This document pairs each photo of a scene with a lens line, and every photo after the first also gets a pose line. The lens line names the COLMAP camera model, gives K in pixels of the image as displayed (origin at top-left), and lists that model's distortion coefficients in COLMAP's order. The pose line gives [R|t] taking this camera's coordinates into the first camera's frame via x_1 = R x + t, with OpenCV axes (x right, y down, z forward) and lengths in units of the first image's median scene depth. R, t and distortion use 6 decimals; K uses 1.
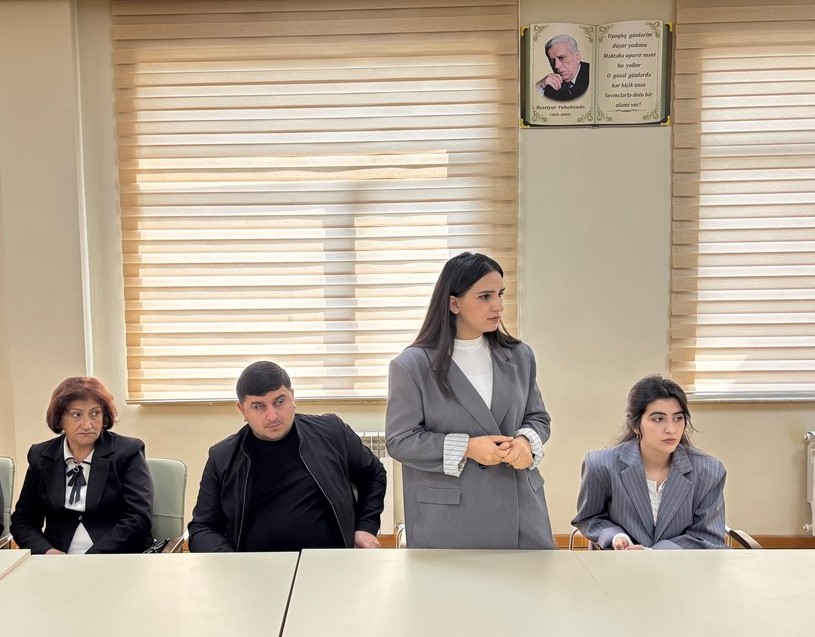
lens RADIAL K [[766.9, 0, 406.7], [0, 766.9, 316.8], [0, 0, 1]] dist [0.045181, 0.000000]
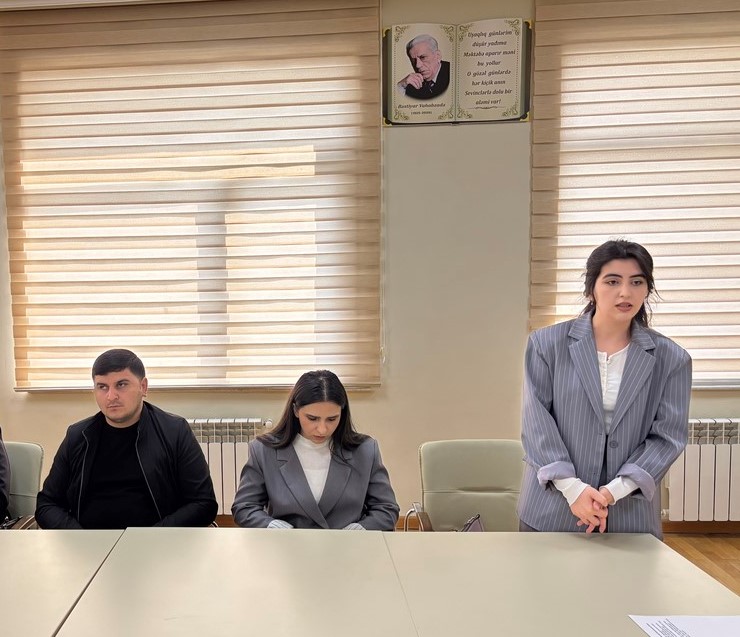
lens RADIAL K [[742.4, 0, 368.9], [0, 742.4, 321.5], [0, 0, 1]] dist [0.039324, 0.000000]
pose [[0.997807, -0.002934, -0.066124, 0.271007], [0.004242, 0.999798, 0.019649, -0.003568], [0.066053, -0.019886, 0.997618, -0.008099]]
